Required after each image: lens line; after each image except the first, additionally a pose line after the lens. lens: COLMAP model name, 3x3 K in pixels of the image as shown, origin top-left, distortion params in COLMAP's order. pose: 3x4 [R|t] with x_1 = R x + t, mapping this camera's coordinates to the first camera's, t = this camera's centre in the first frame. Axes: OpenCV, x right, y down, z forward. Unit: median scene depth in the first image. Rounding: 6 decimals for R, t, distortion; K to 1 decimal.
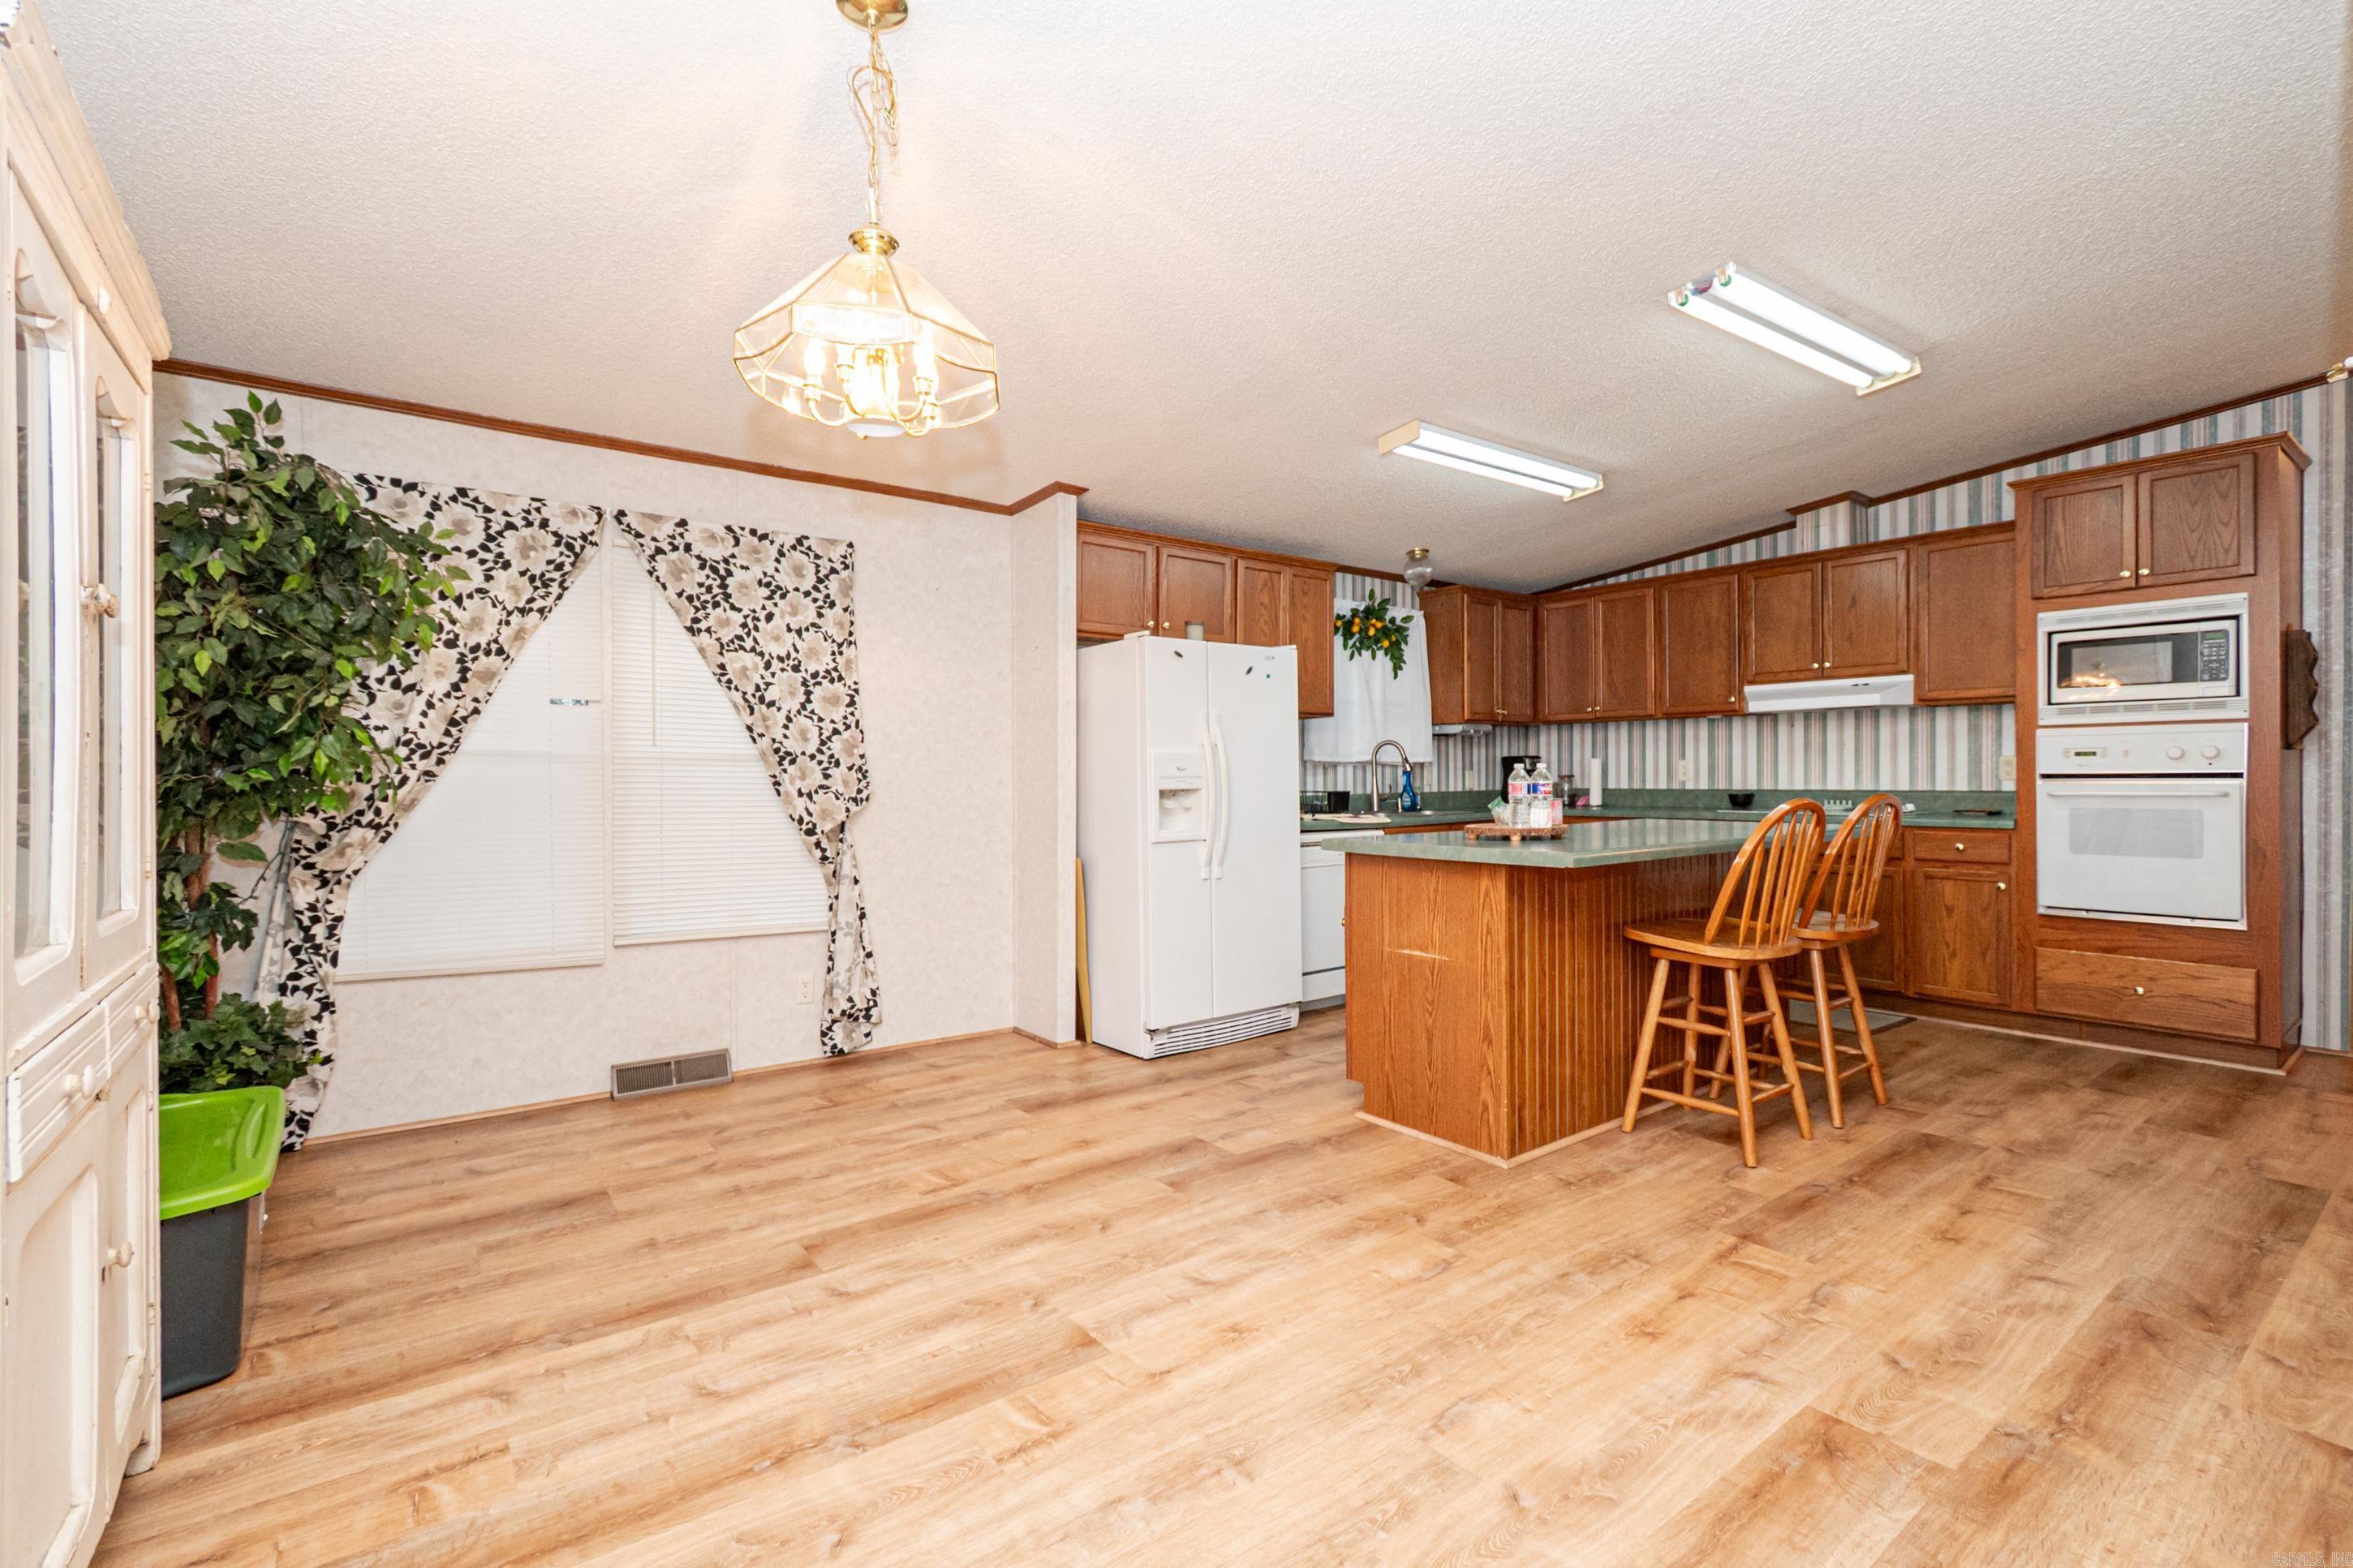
lens RADIAL K [[1043.7, 0, 1179.1], [0, 1043.7, 781.0], [0, 0, 1]] dist [0.007840, -0.004637]
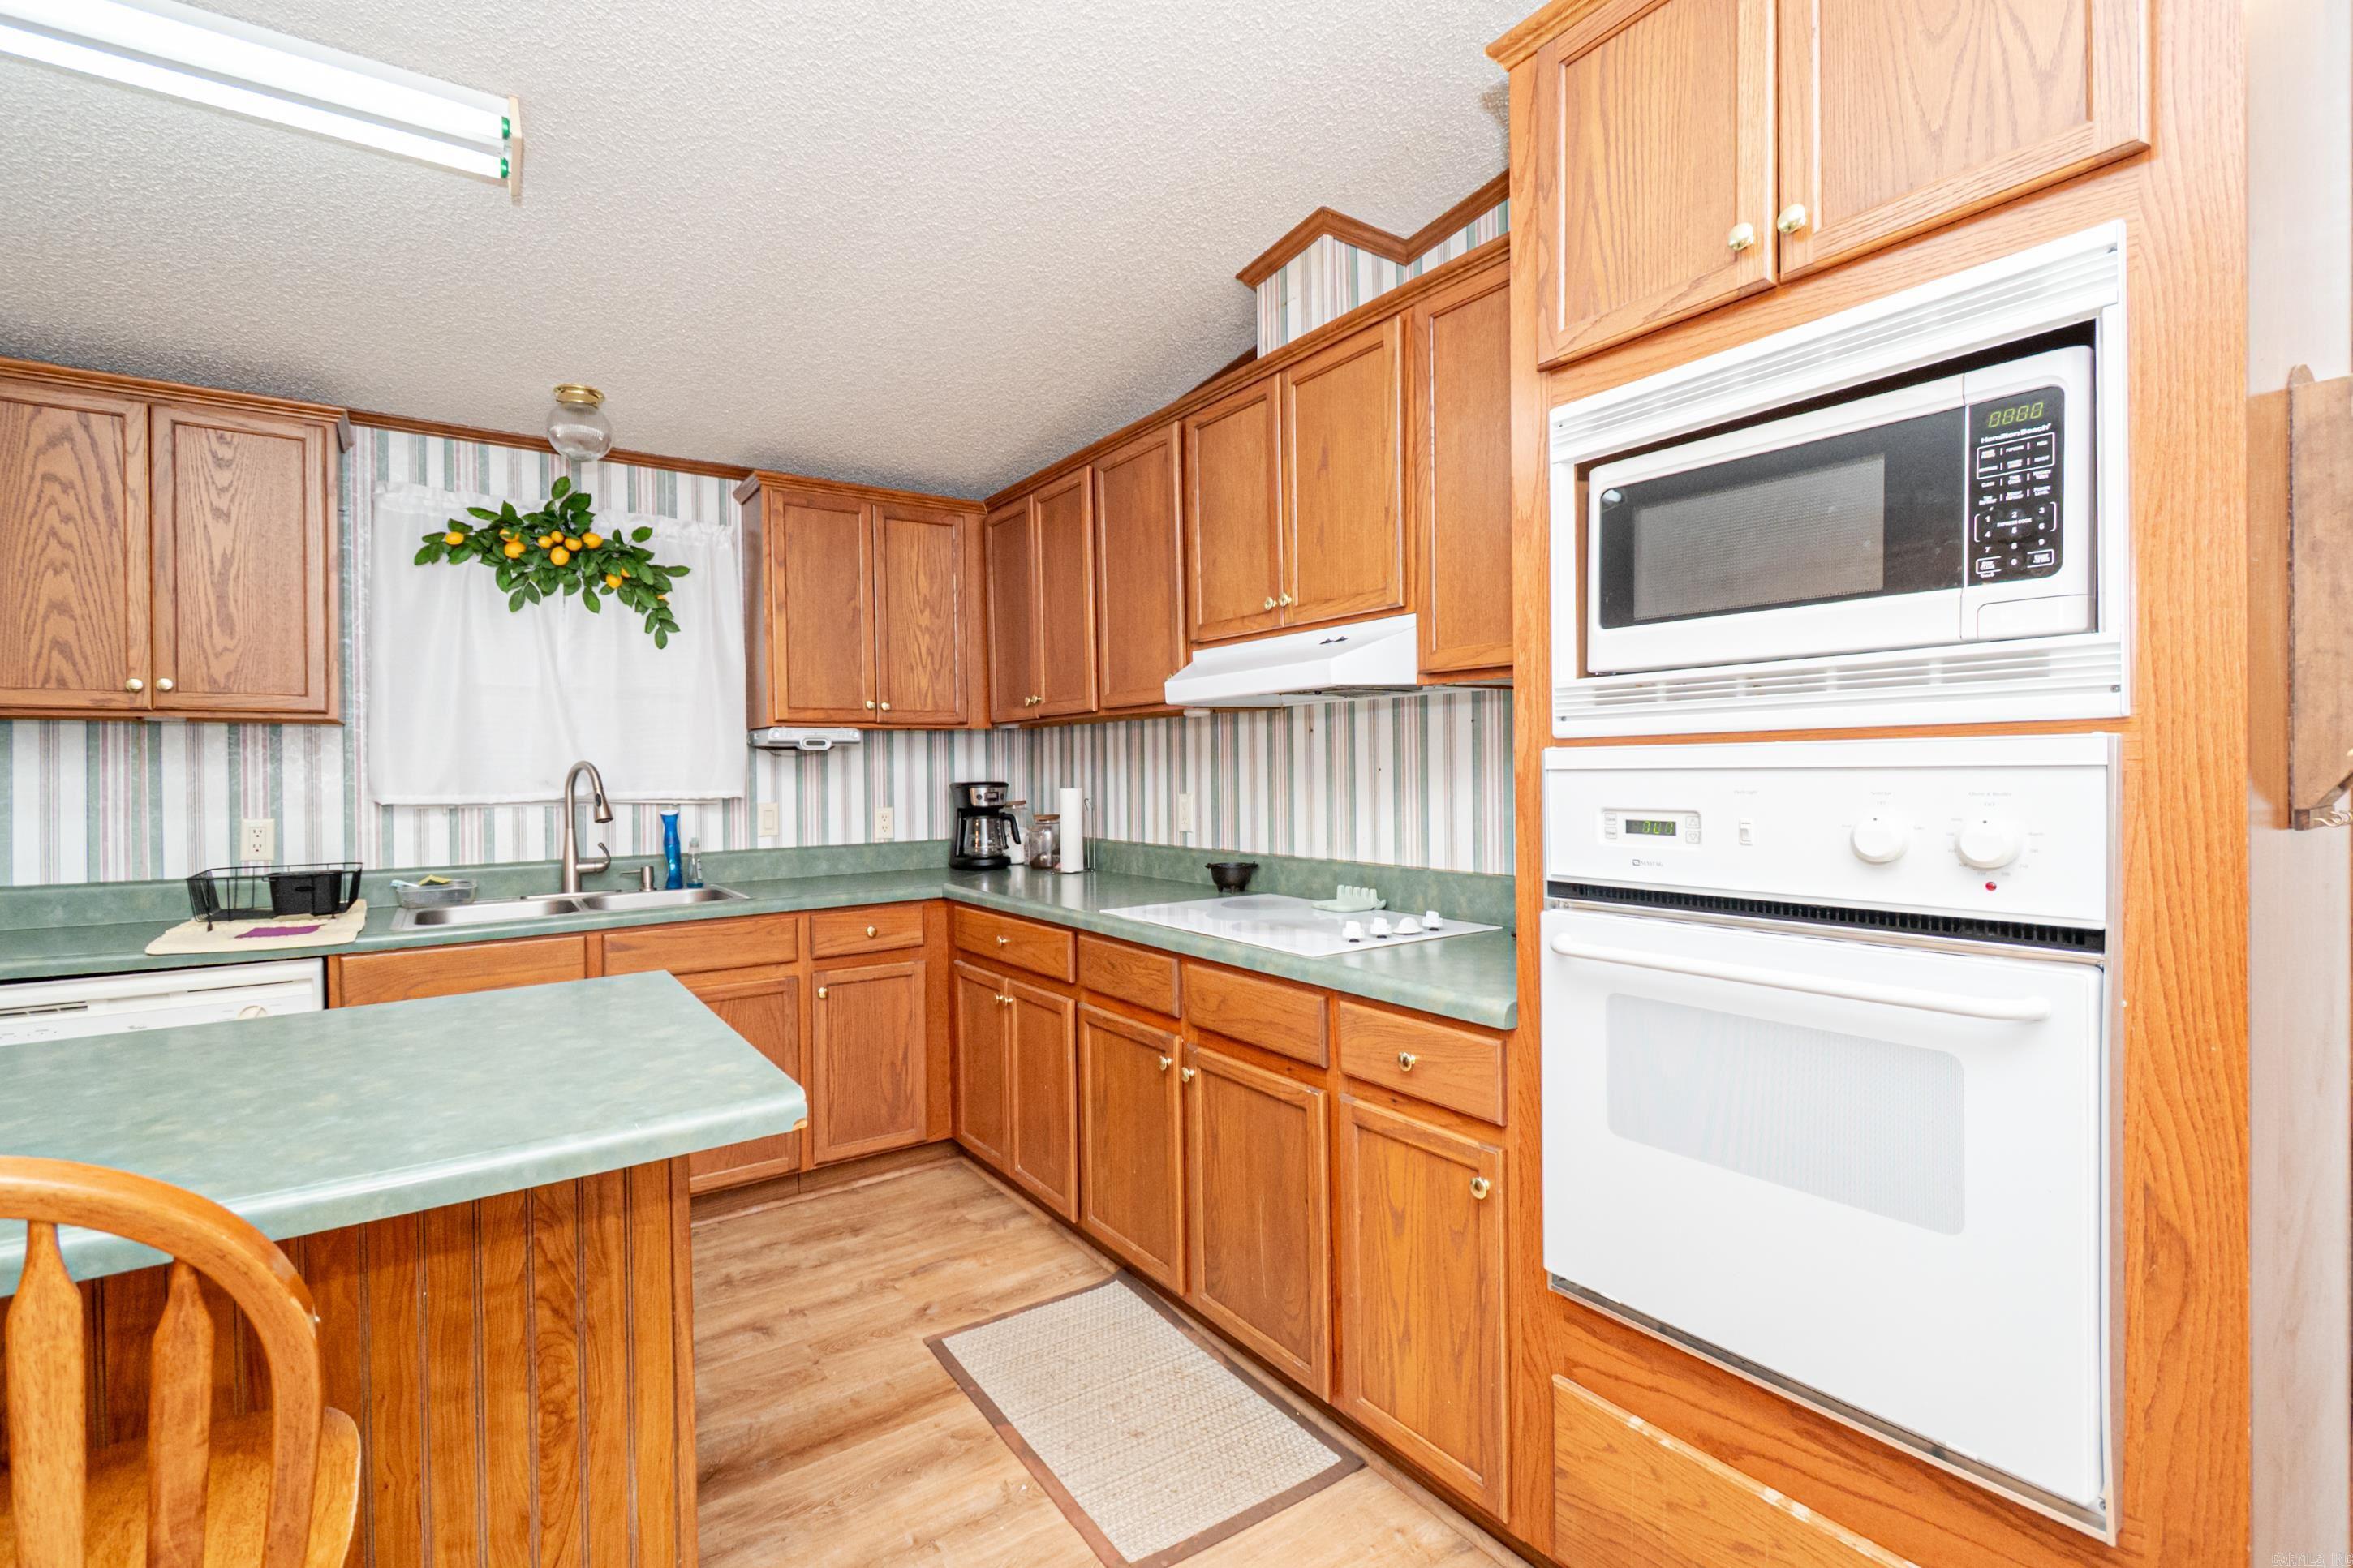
lens RADIAL K [[1043.7, 0, 1174.3], [0, 1043.7, 778.3], [0, 0, 1]] dist [0.007840, -0.004637]
pose [[0.999140, -0.002274, -0.041395, 0.552286], [0.002277, 0.999997, 0.000019, -0.031062], [0.041395, -0.000113, 0.999143, 0.507657]]
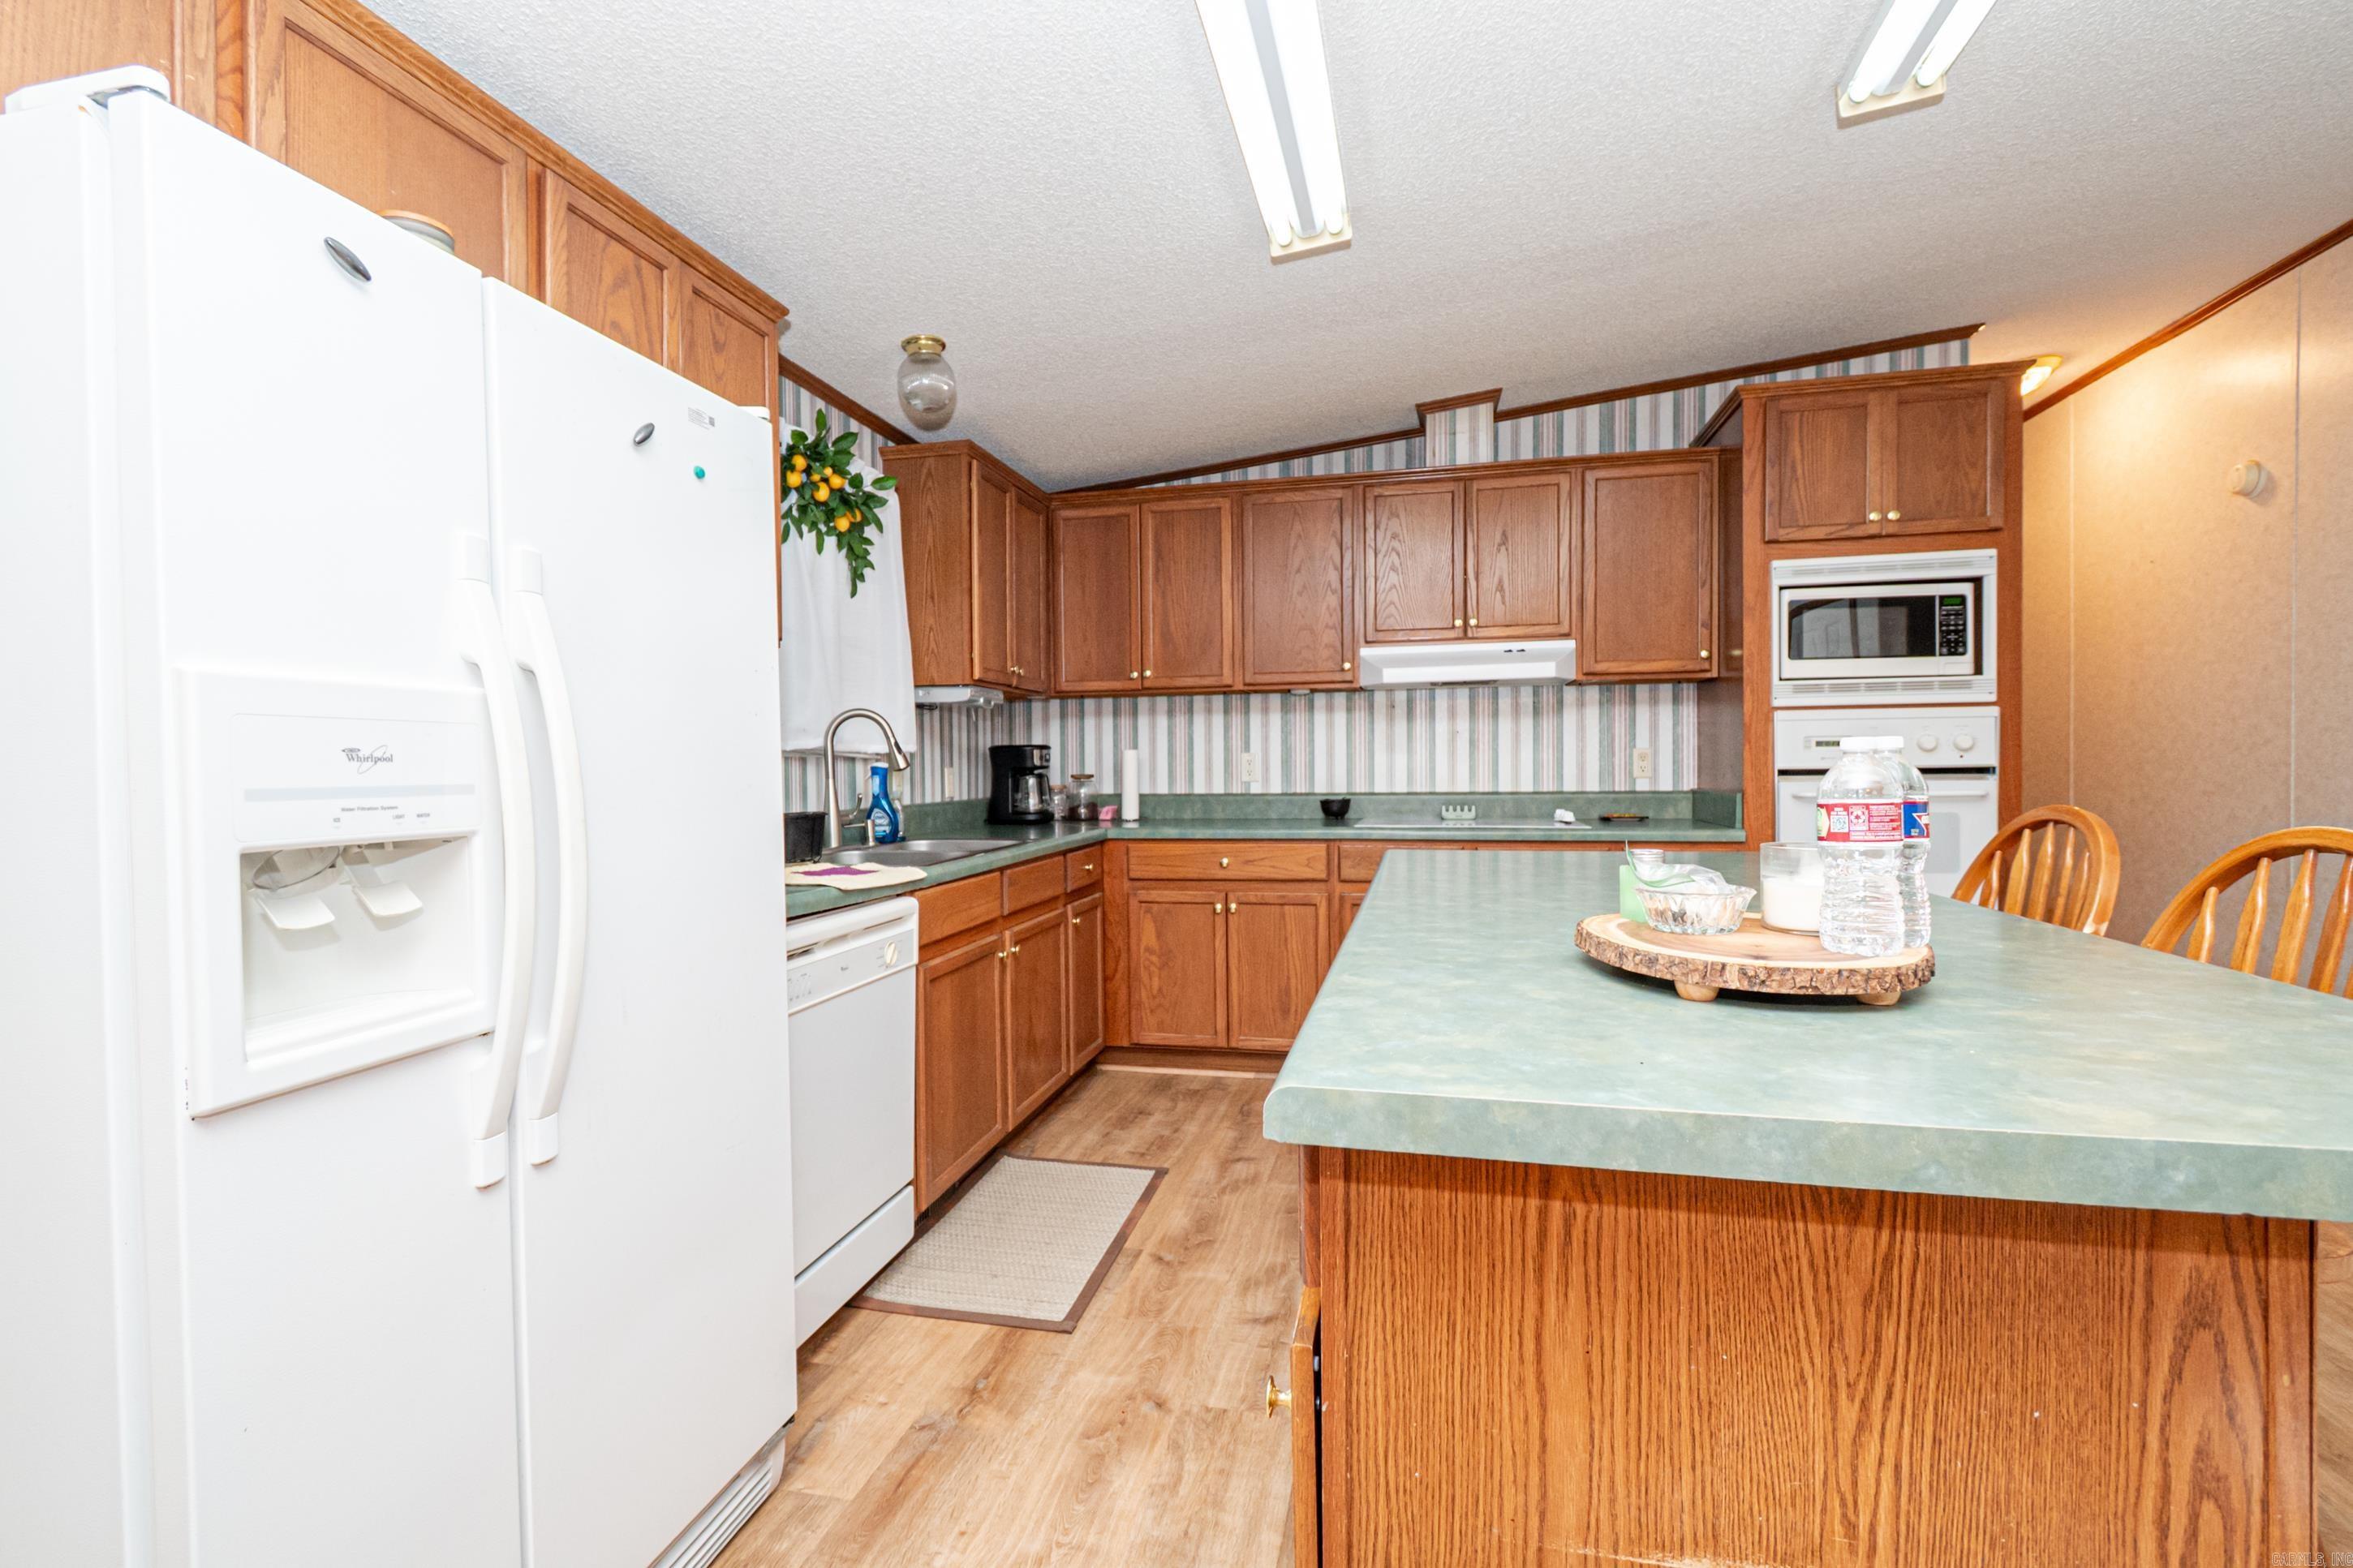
lens RADIAL K [[1043.7, 0, 1181.0], [0, 1043.7, 783.8], [0, 0, 1]] dist [0.007840, -0.004637]
pose [[0.772570, -0.011580, 0.634824, -0.004539], [0.009752, 0.999932, 0.006372, -0.004087], [-0.634855, 0.001268, 0.772631, 0.529757]]
